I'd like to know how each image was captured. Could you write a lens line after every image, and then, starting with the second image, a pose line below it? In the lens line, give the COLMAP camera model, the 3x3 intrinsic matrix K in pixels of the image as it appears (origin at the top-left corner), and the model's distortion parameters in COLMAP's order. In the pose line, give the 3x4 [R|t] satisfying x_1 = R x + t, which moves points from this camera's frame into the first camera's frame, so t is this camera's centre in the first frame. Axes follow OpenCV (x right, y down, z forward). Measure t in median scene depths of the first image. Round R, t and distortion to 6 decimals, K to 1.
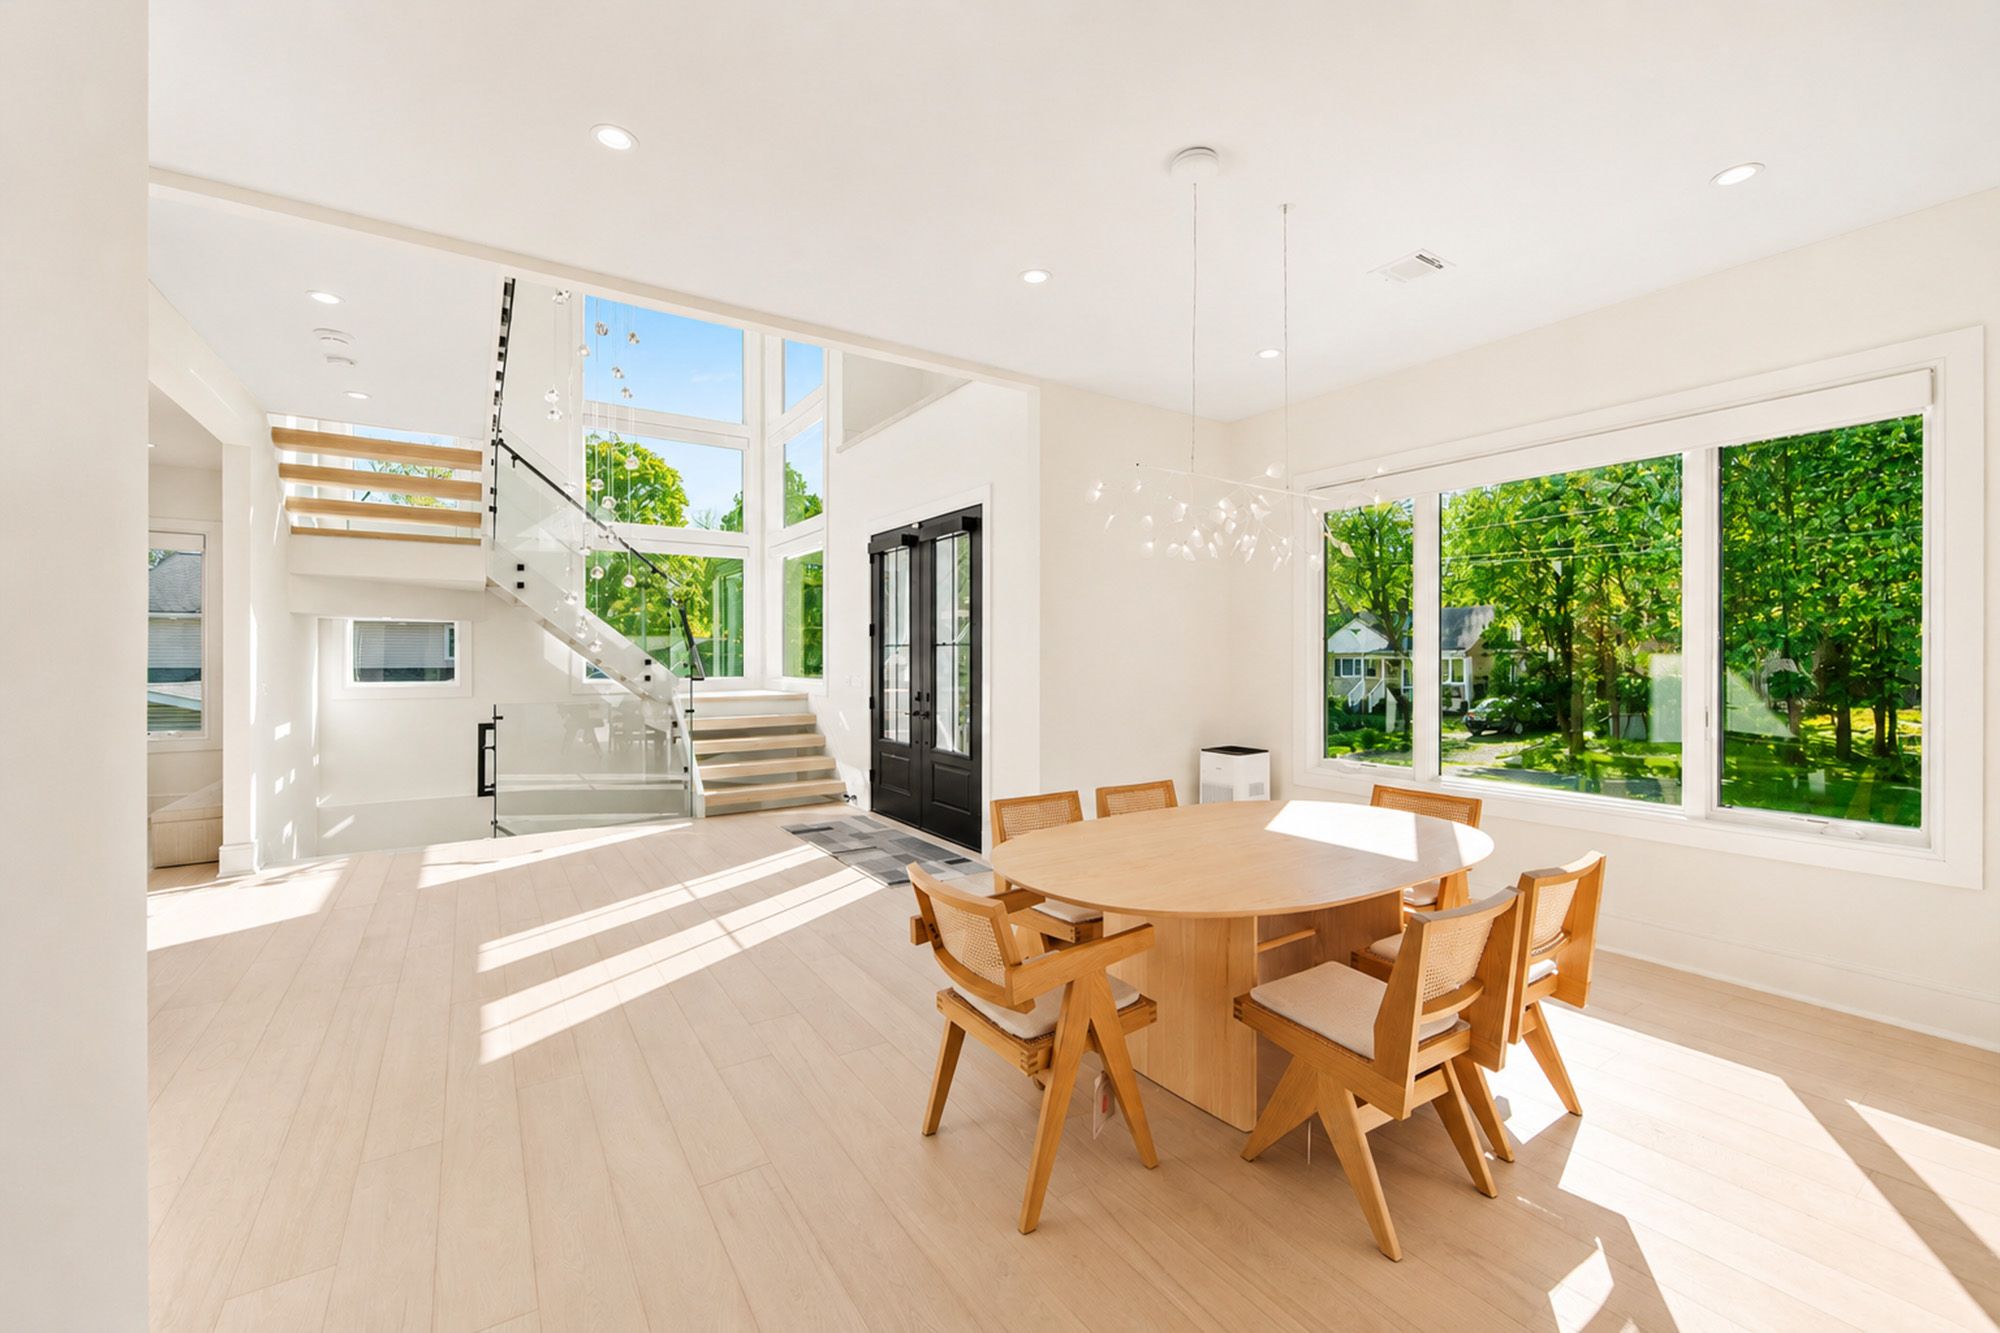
lens RADIAL K [[793.0, 0, 1000.5], [0, 793.0, 653.3], [0, 0, 1]] dist [-0.002337, -0.000290]
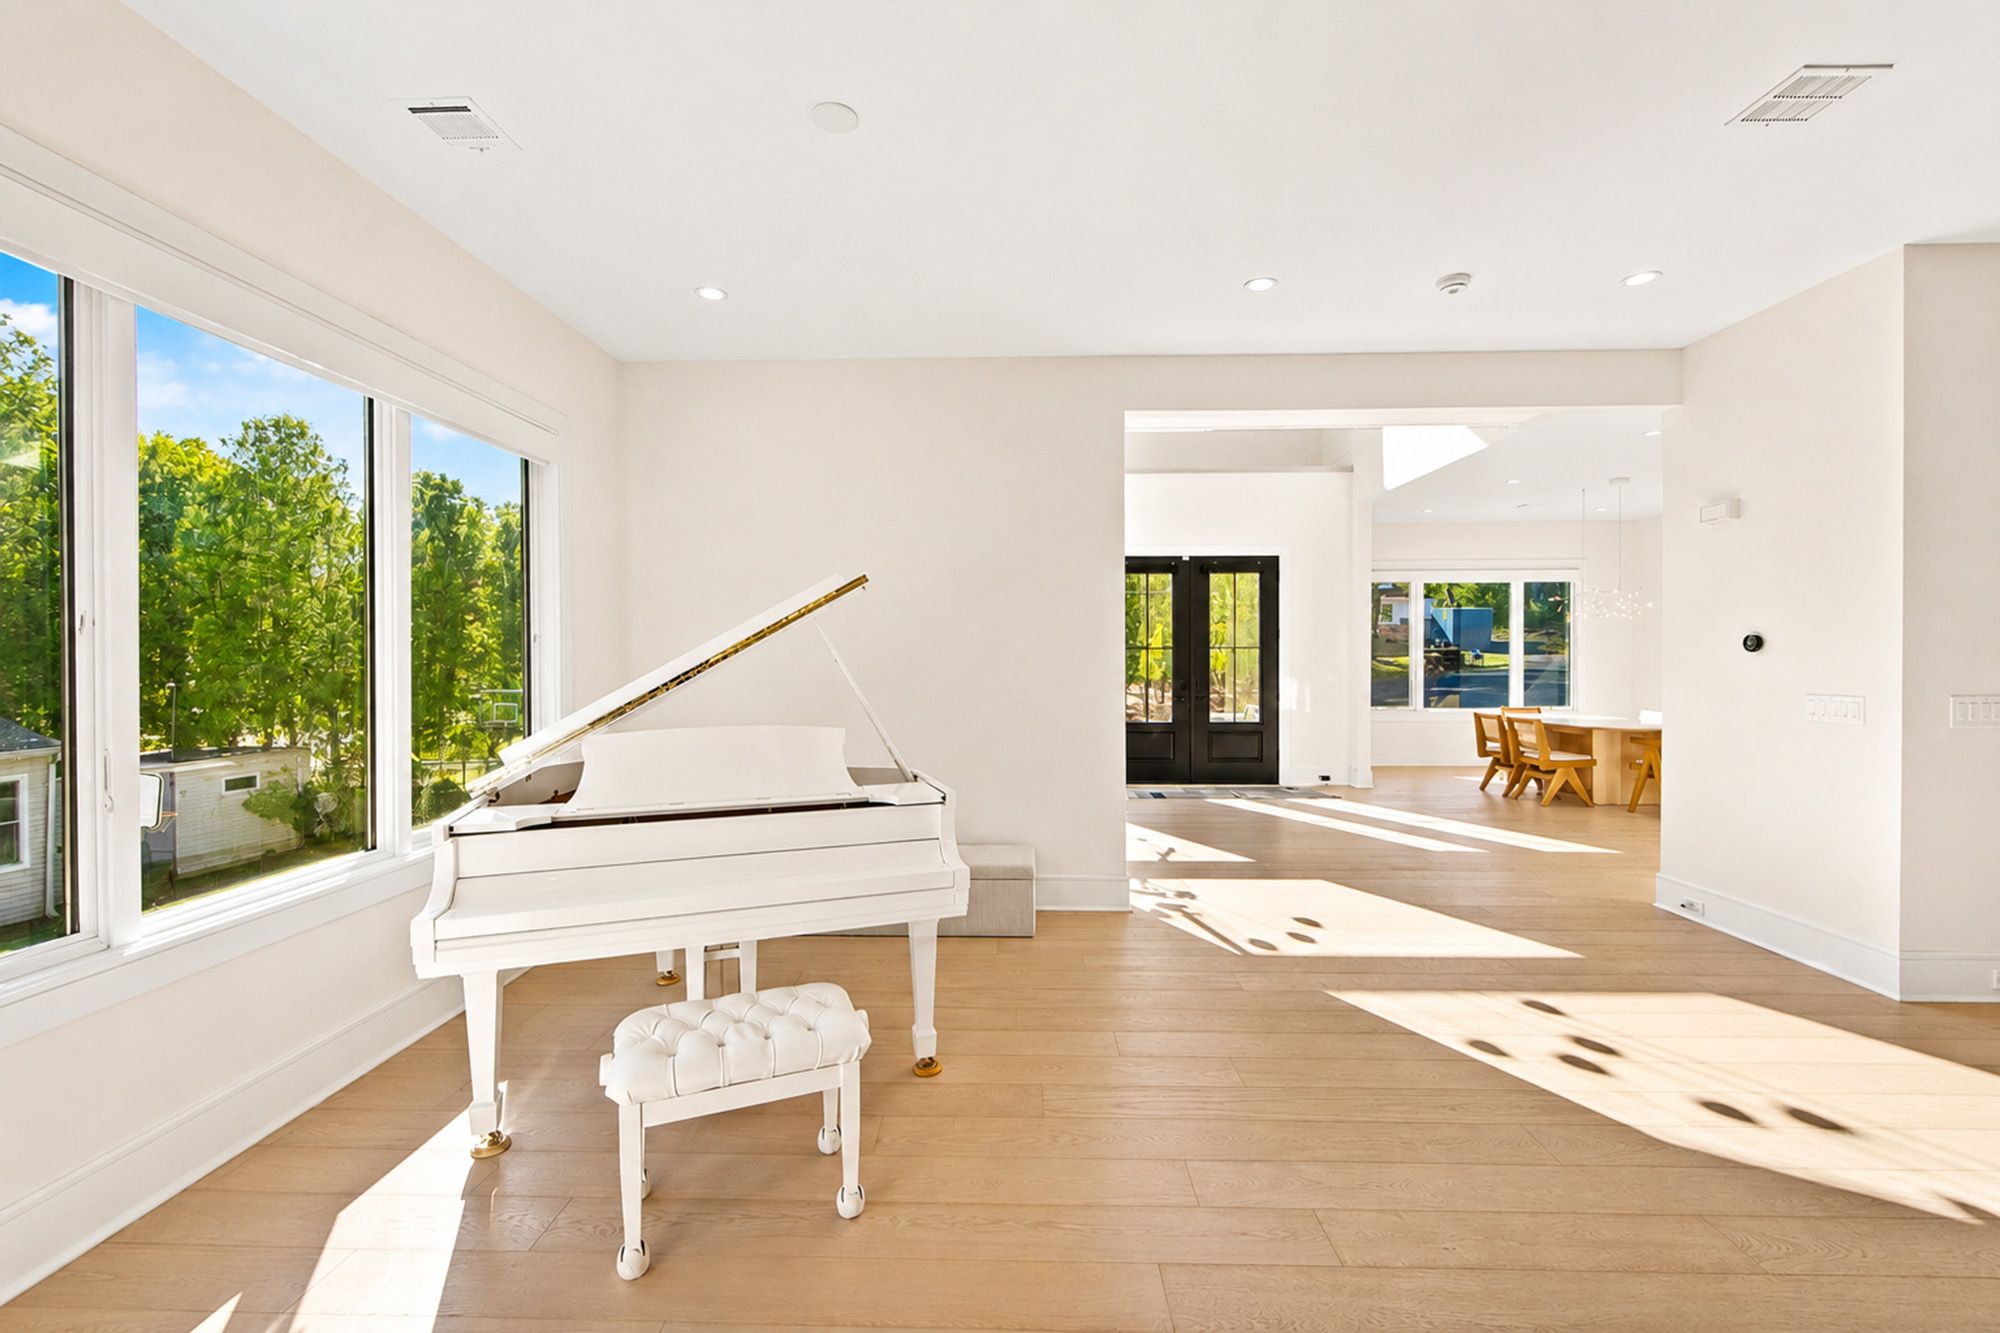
lens RADIAL K [[793.0, 0, 991.9], [0, 793.0, 670.1], [0, 0, 1]] dist [-0.002337, -0.000290]
pose [[0.584212, -0.015390, 0.811455, -1.443926], [-0.000625, 0.999811, 0.019412, 0.001436], [-0.811601, -0.011848, 0.584092, 0.504250]]
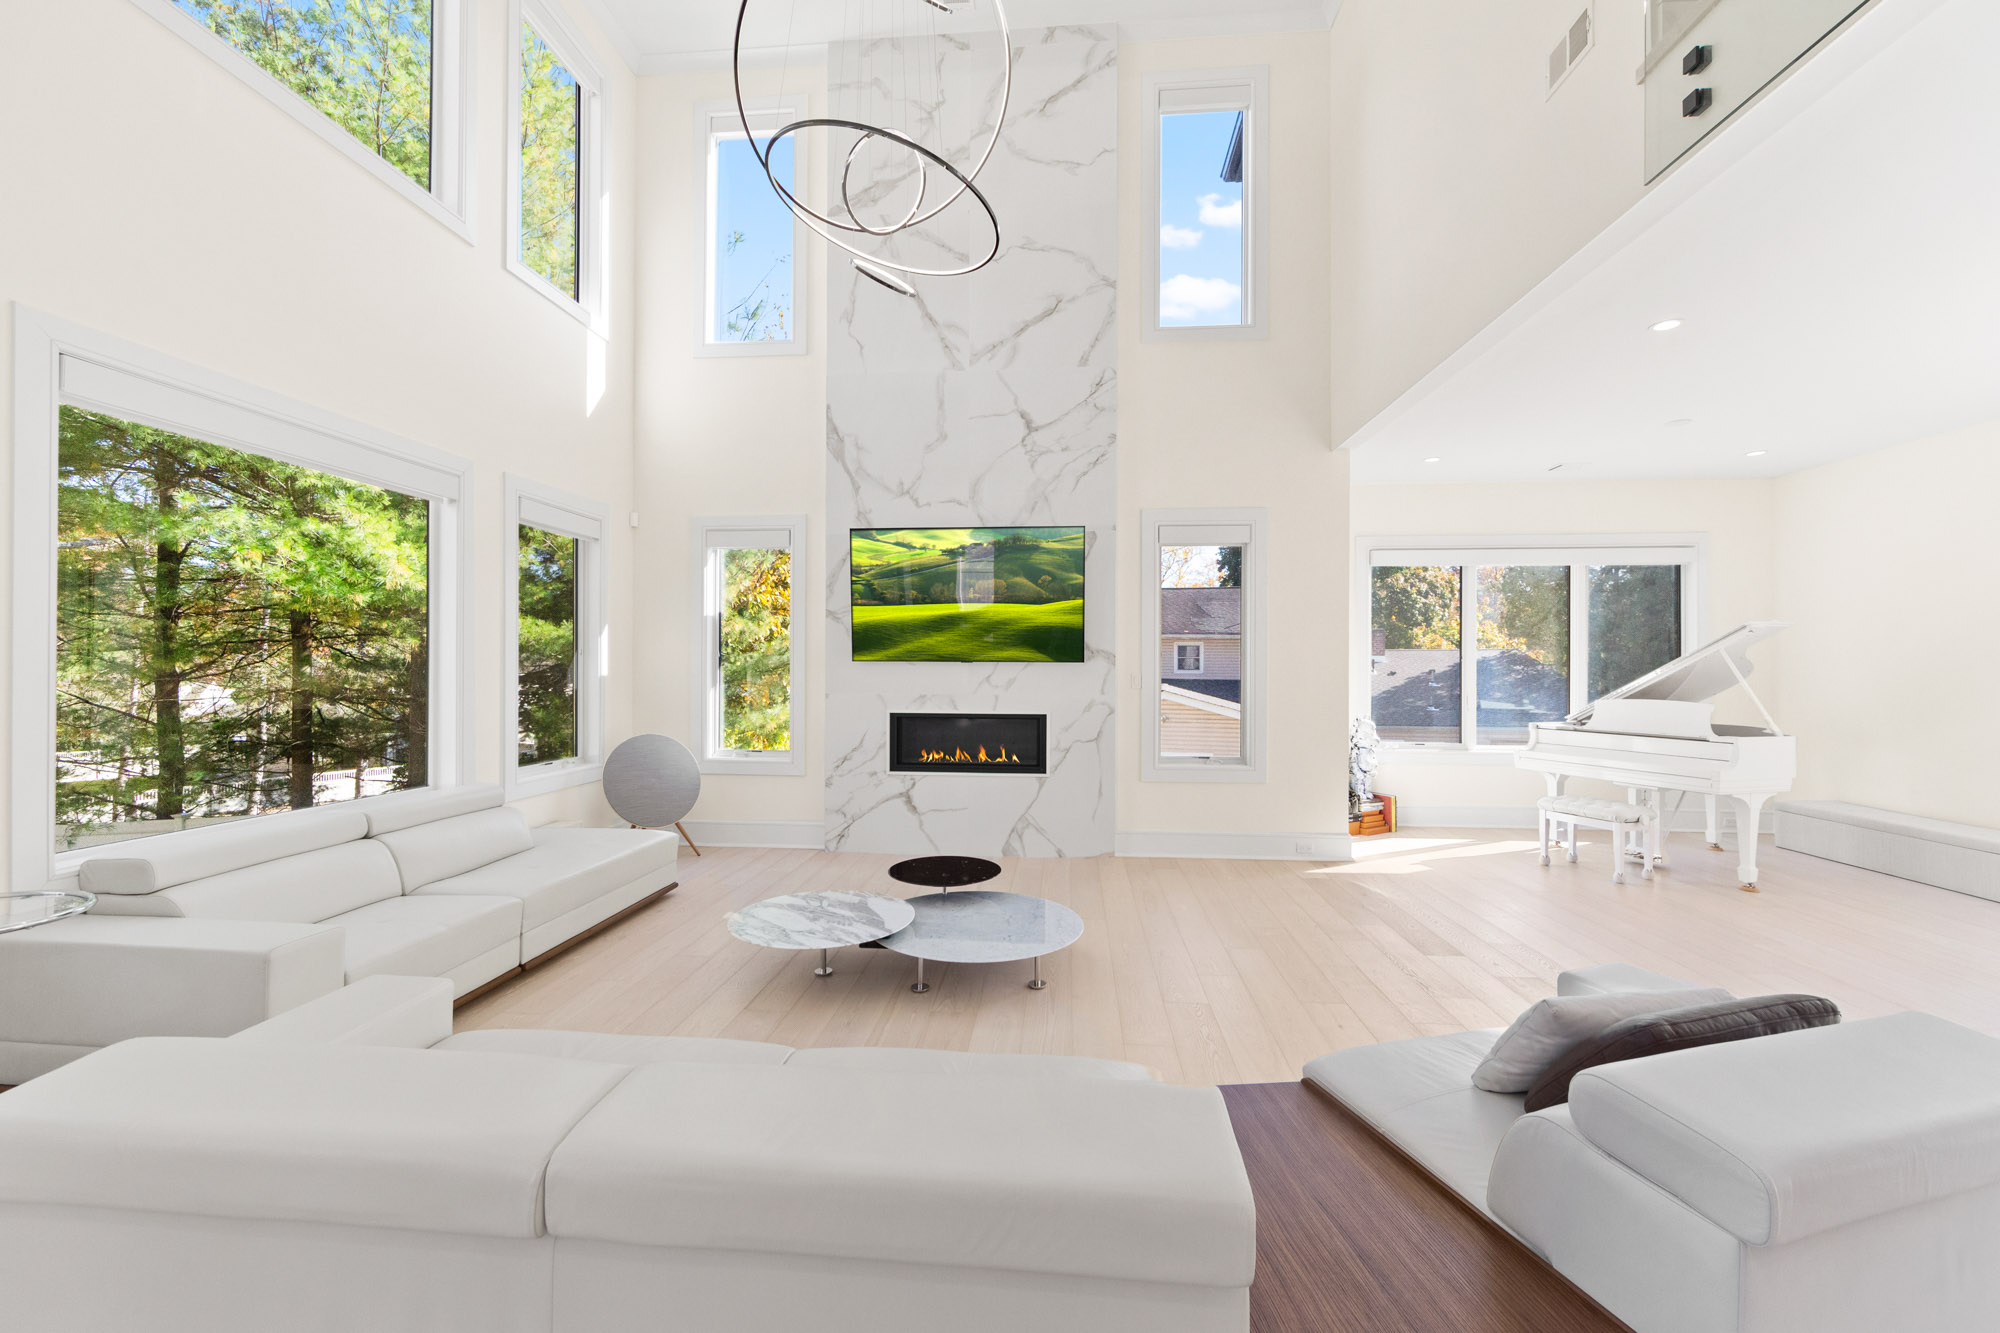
lens RADIAL K [[793.0, 0, 1004.0], [0, 793.0, 665.0], [0, 0, 1]] dist [-0.002337, -0.000290]
pose [[0.779646, 0.001553, -0.626218, -1.199122], [-0.004283, 0.999987, -0.002852, 0.003526], [0.626206, 0.004906, 0.779643, -0.327354]]
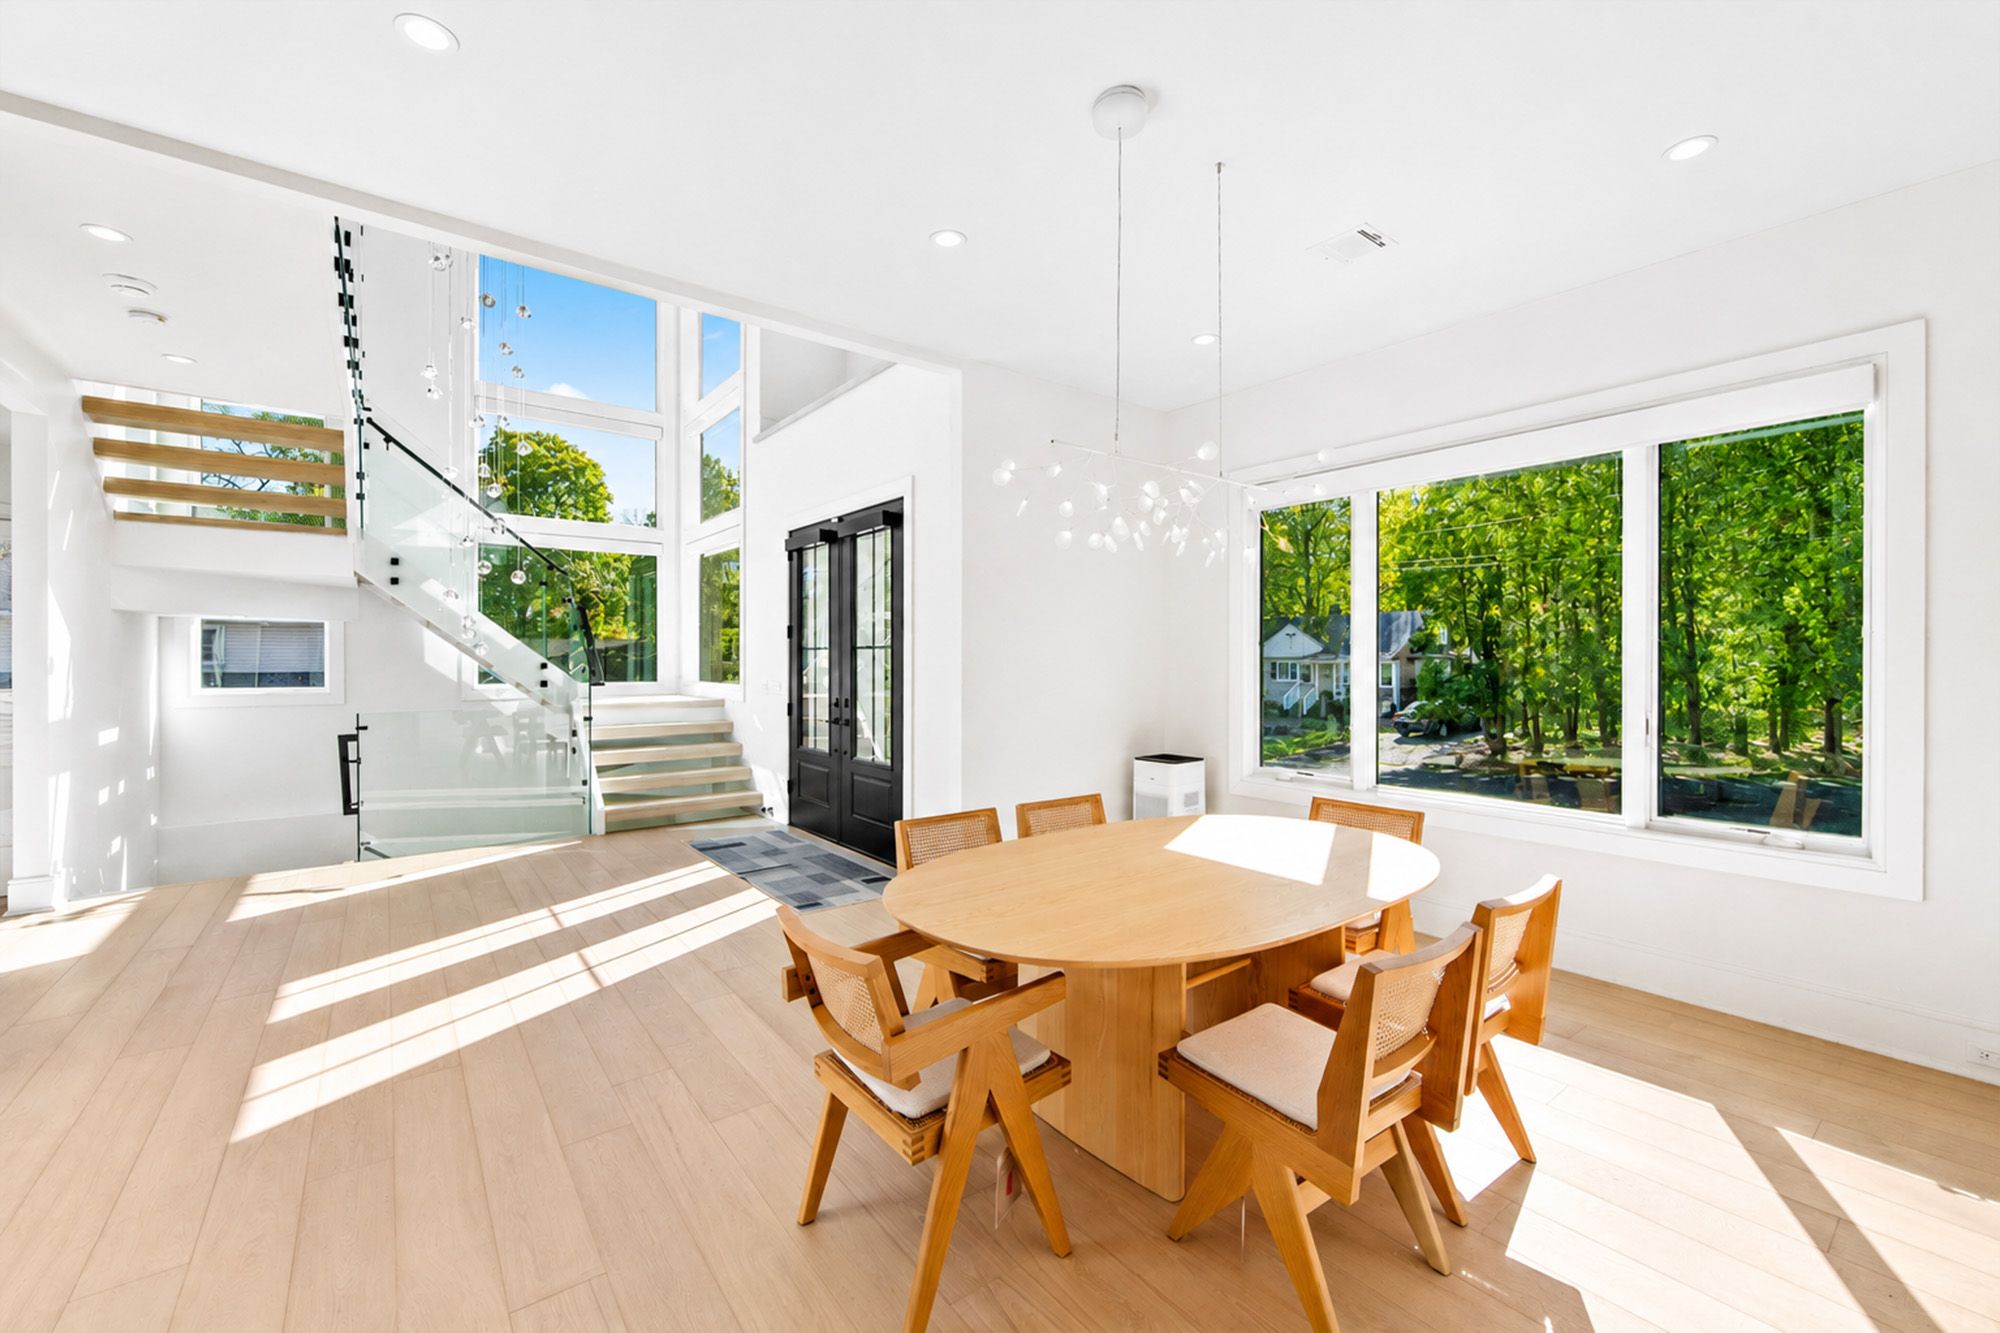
lens RADIAL K [[793.0, 0, 1001.2], [0, 793.0, 659.8], [0, 0, 1]] dist [-0.002337, -0.000290]
pose [[0.997370, 0.000823, 0.072477, 0.021884], [-0.001076, 0.999993, 0.003445, 0.000140], [-0.072474, -0.003514, 0.997364, 0.054770]]
